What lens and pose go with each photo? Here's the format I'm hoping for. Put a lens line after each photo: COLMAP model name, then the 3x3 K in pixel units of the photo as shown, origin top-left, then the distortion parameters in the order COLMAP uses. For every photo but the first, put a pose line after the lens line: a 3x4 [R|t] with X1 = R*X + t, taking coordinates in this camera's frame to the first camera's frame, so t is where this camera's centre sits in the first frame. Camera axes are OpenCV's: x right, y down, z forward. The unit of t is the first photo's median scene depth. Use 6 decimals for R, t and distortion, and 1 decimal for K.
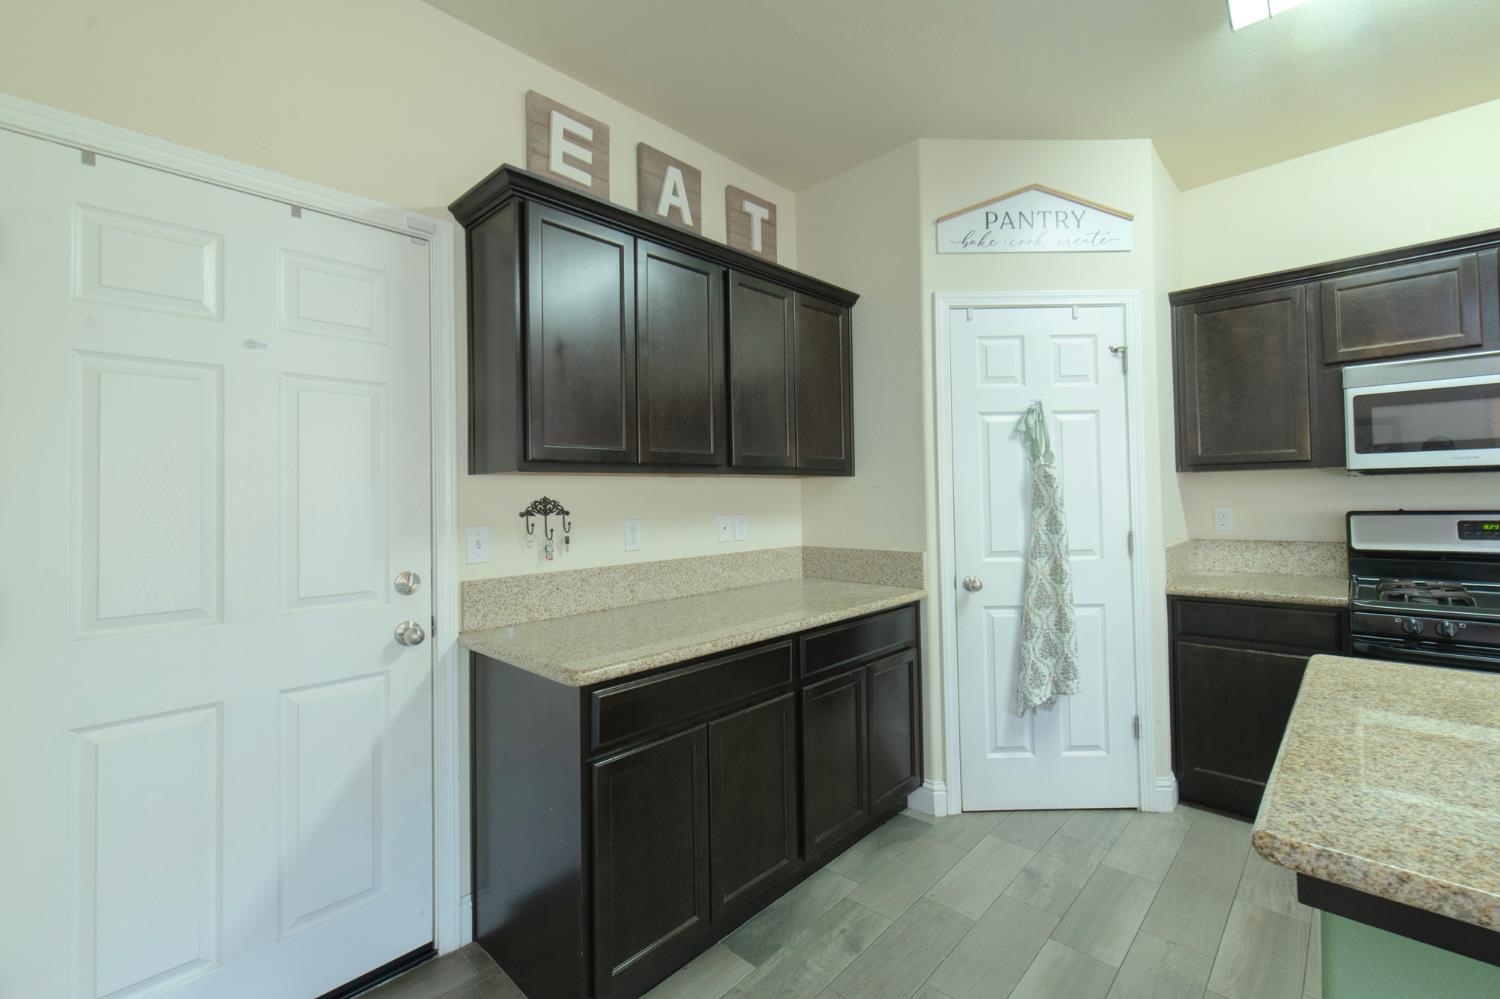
lens RADIAL K [[637.8, 0, 751.5], [0, 637.8, 483.9], [0, 0, 1]] dist [0.002504, -0.000044]
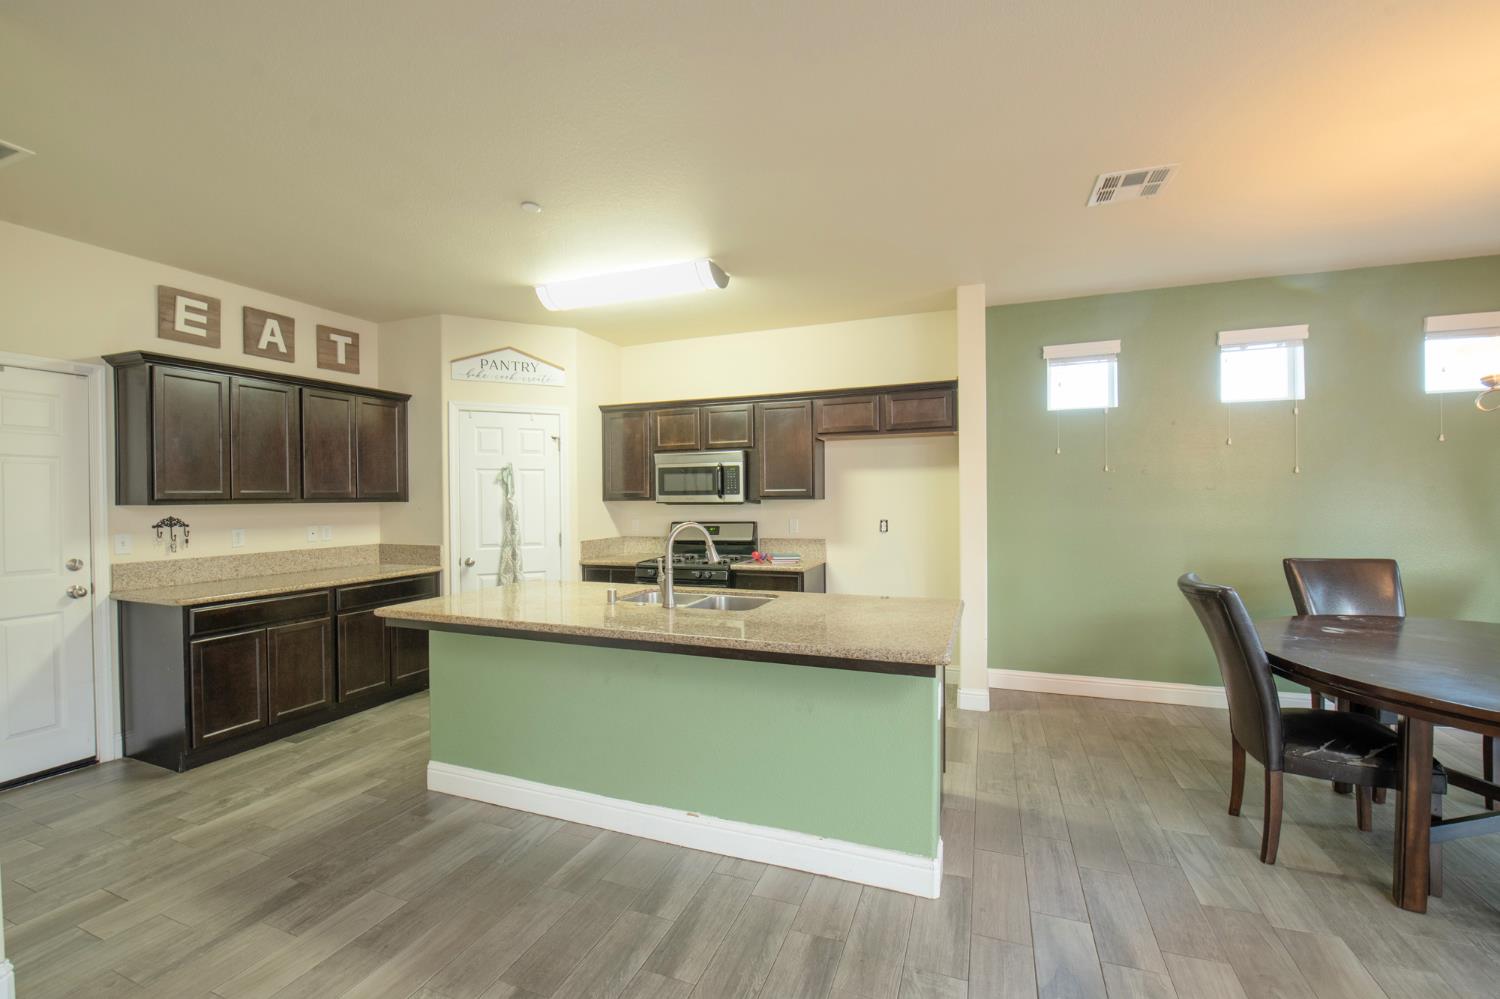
lens RADIAL K [[618.5, 0, 755.5], [0, 618.5, 503.6], [0, 0, 1]] dist [-0.007587, -0.006564]
pose [[0.922408, 0.006863, 0.386156, 0.431984], [-0.016240, 0.999647, 0.021024, -0.065076], [-0.385876, -0.025664, 0.922194, -0.988583]]
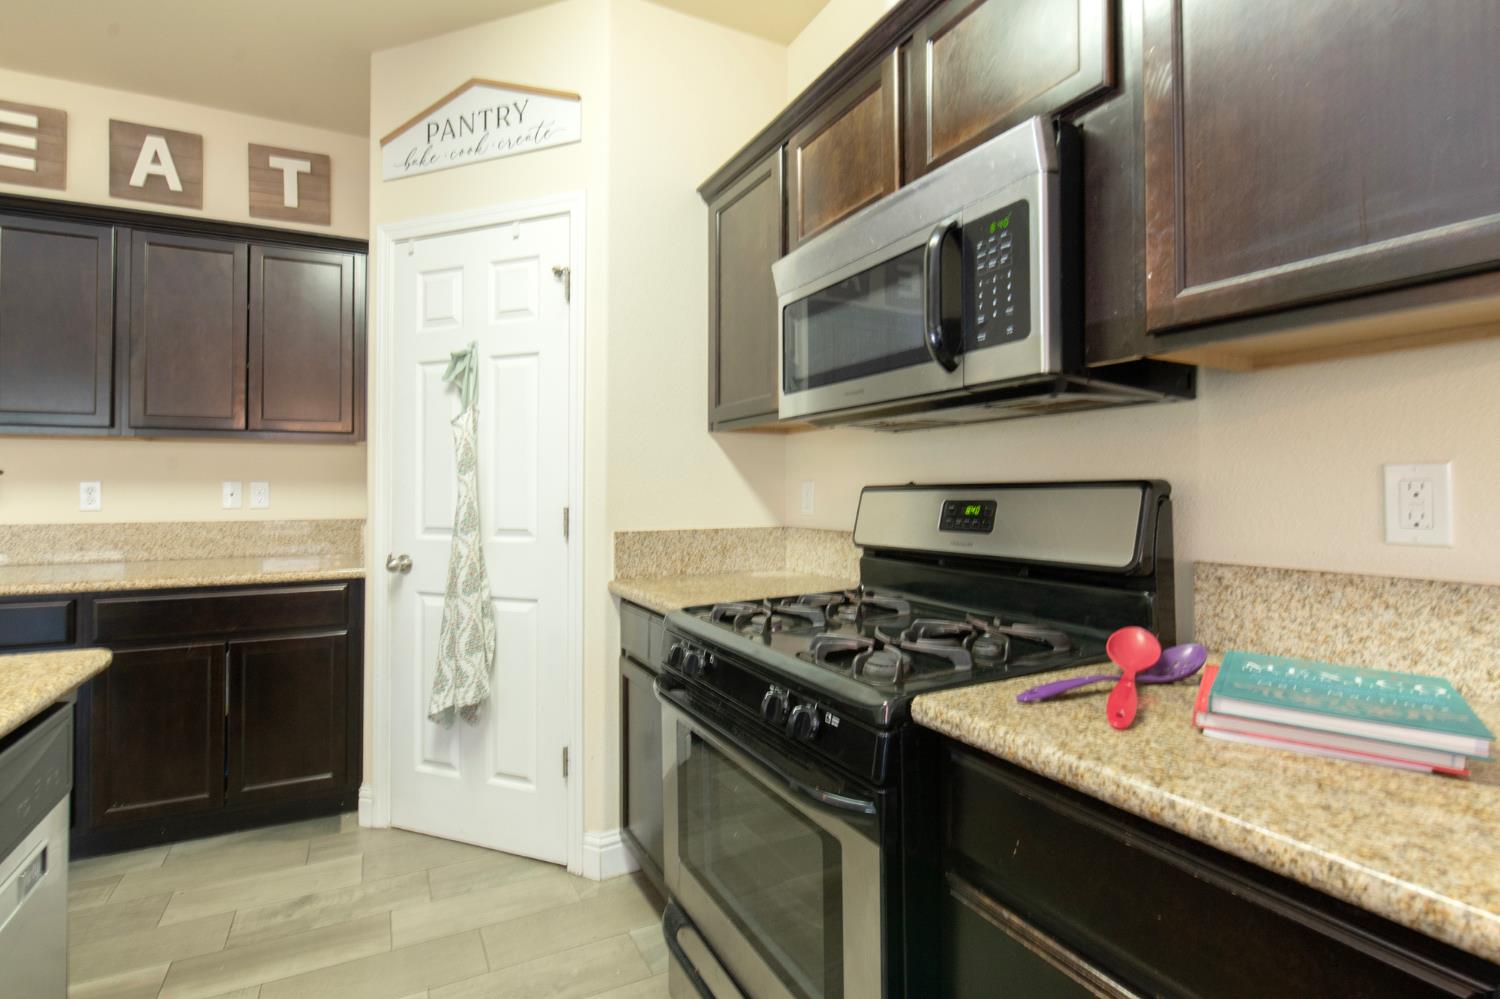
lens RADIAL K [[675.7, 0, 703.7], [0, 675.7, 480.1], [0, 0, 1]] dist [0.000403, -0.008054]
pose [[0.934122, 0.010562, -0.356798, 1.077473], [-0.006918, 0.999910, 0.011487, 0.032295], [0.356887, -0.008262, 0.934111, 0.309743]]
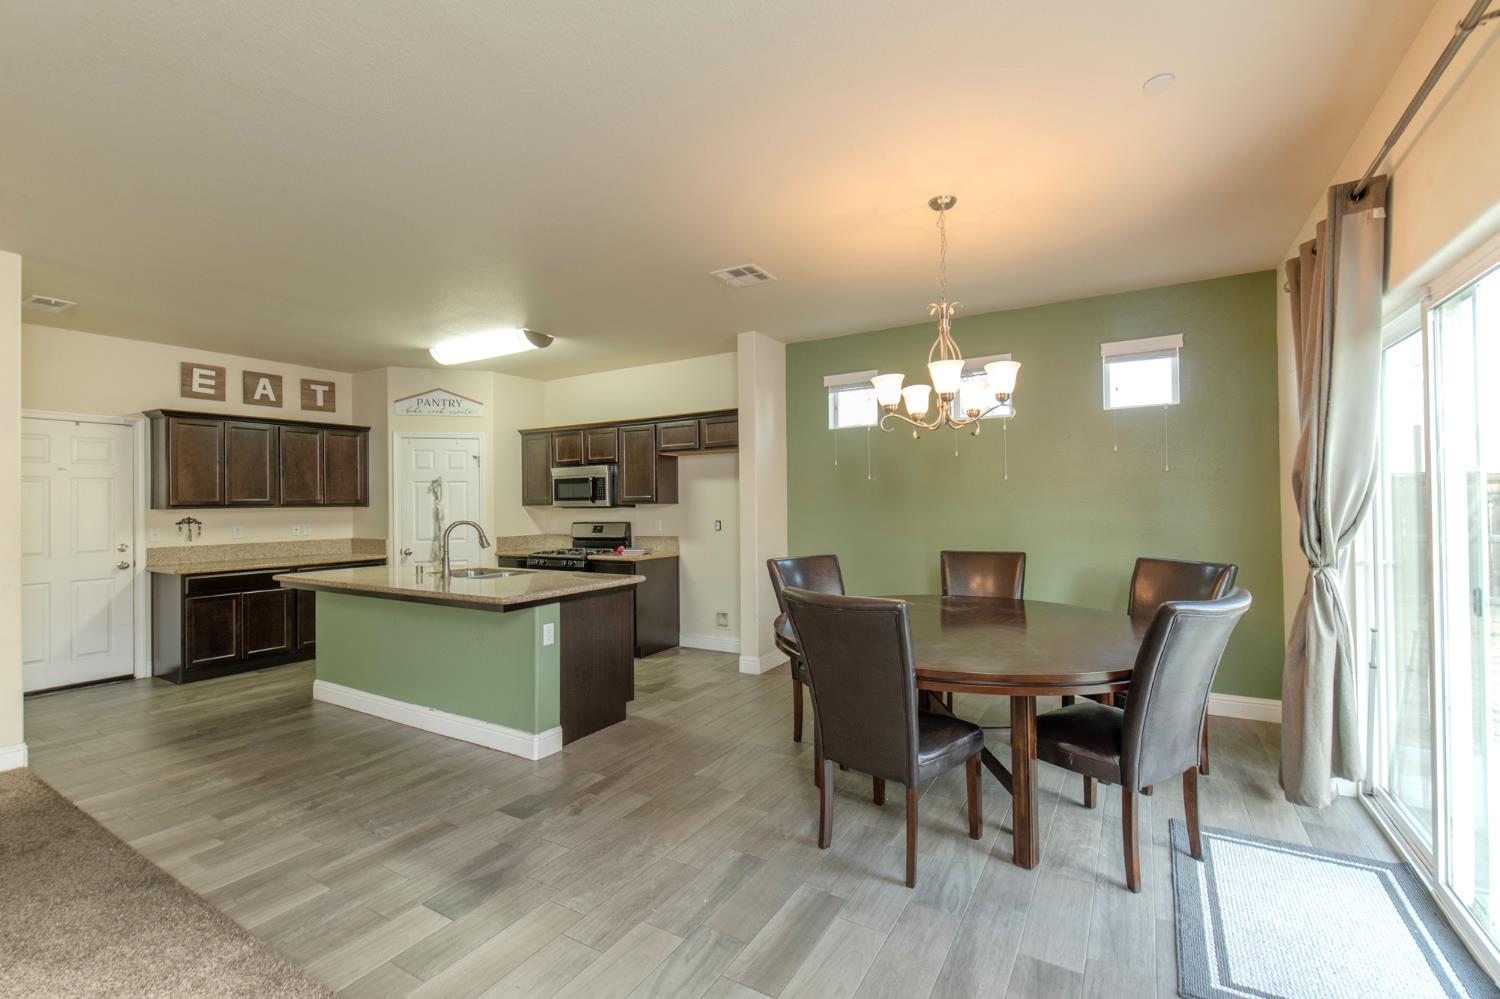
lens RADIAL K [[644.3, 0, 776.3], [0, 644.3, 499.4], [0, 0, 1]] dist [0.000924, -0.005917]
pose [[0.971583, 0.007908, 0.236566, 1.167388], [-0.010290, 0.999908, 0.008836, -0.083892], [-0.236474, -0.011019, 0.971575, -1.780611]]
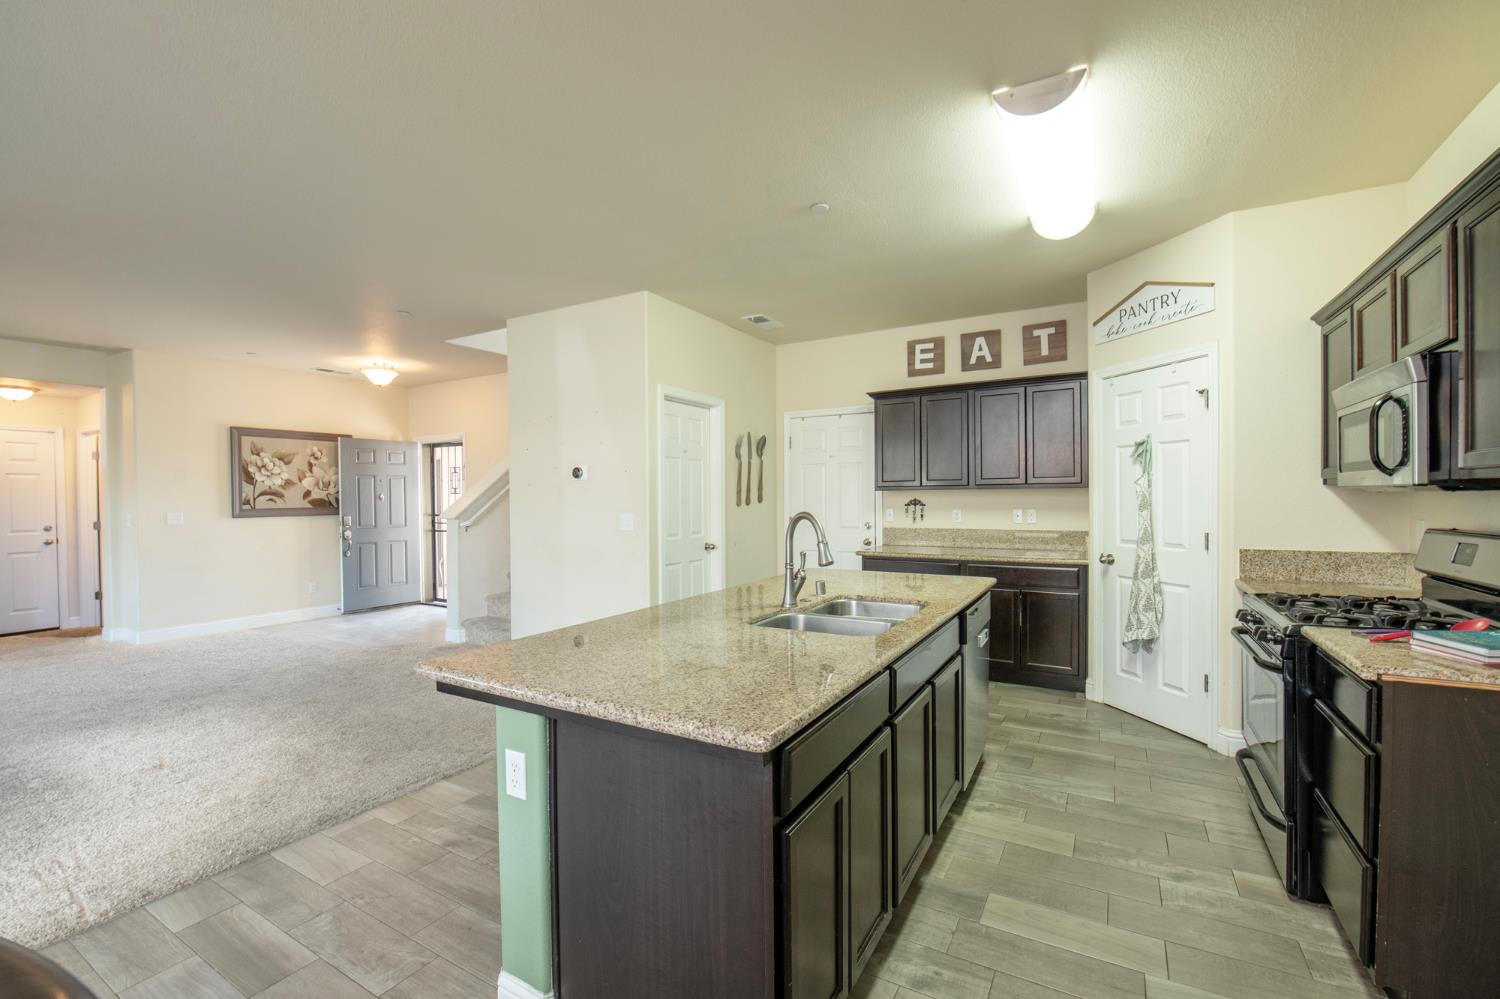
lens RADIAL K [[631.2, 0, 745.1], [0, 631.2, 497.8], [0, 0, 1]] dist [-0.021127, -0.000260]
pose [[0.226000, 0.018349, -0.973955, 1.665331], [0.024410, 0.999402, 0.024493, -0.050947], [0.973821, -0.029309, 0.225417, -0.194110]]
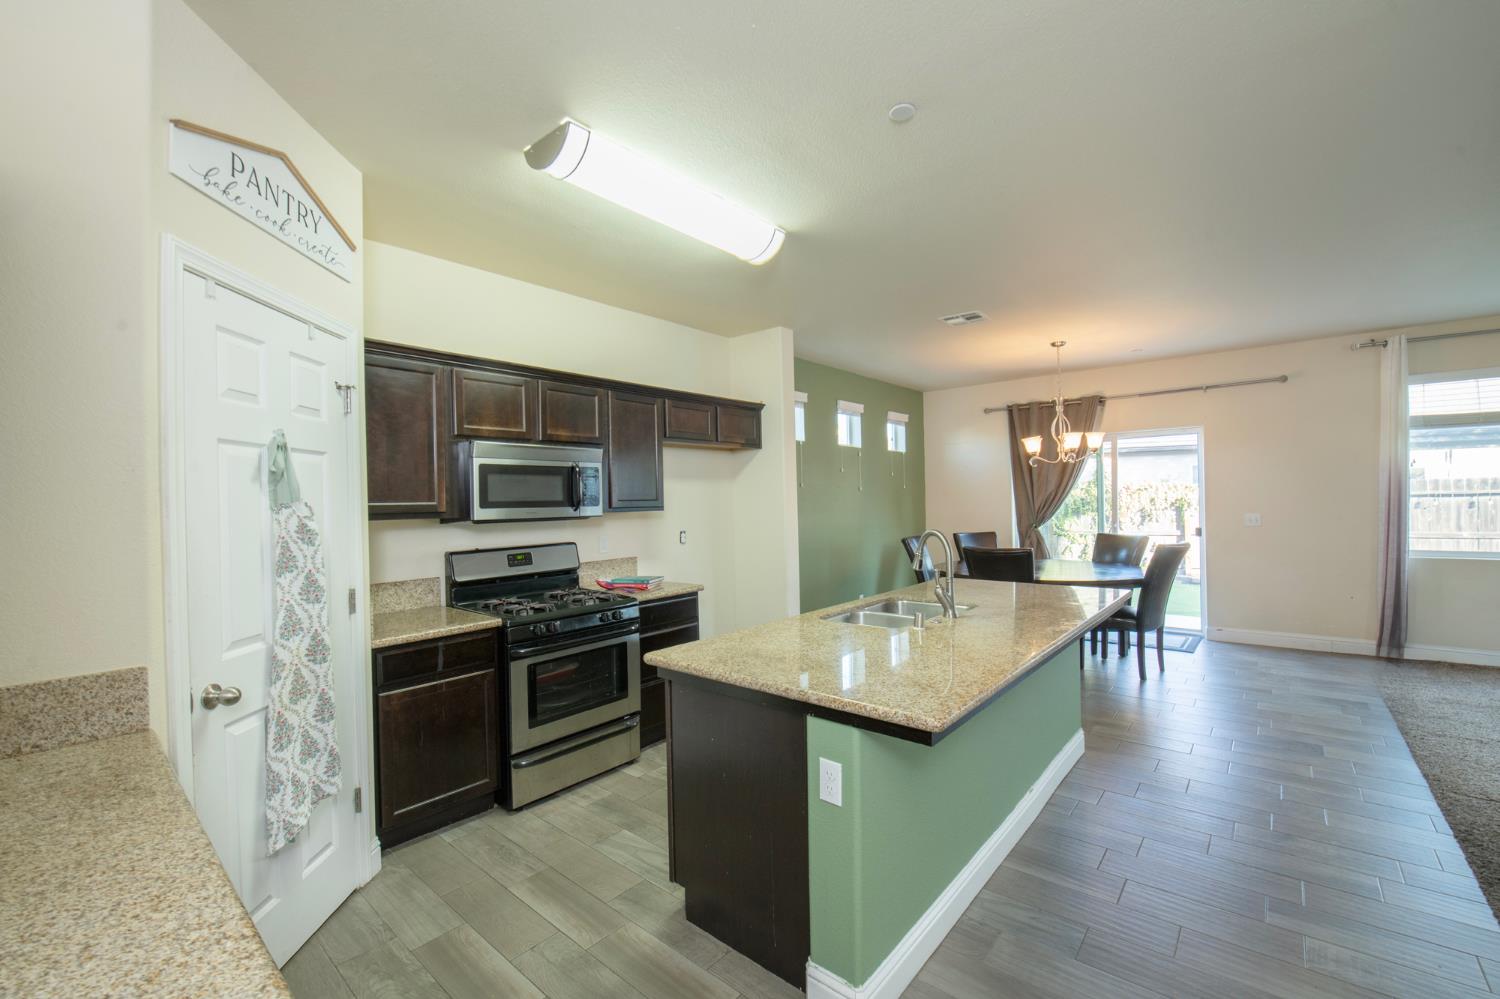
lens RADIAL K [[618.5, 0, 755.5], [0, 618.5, 503.6], [0, 0, 1]] dist [-0.007587, -0.006564]
pose [[-0.056591, 0.016589, 0.998260, -0.333756], [-0.000609, 0.999861, -0.016650, -0.034530], [-0.998397, -0.001550, -0.056573, 0.491278]]
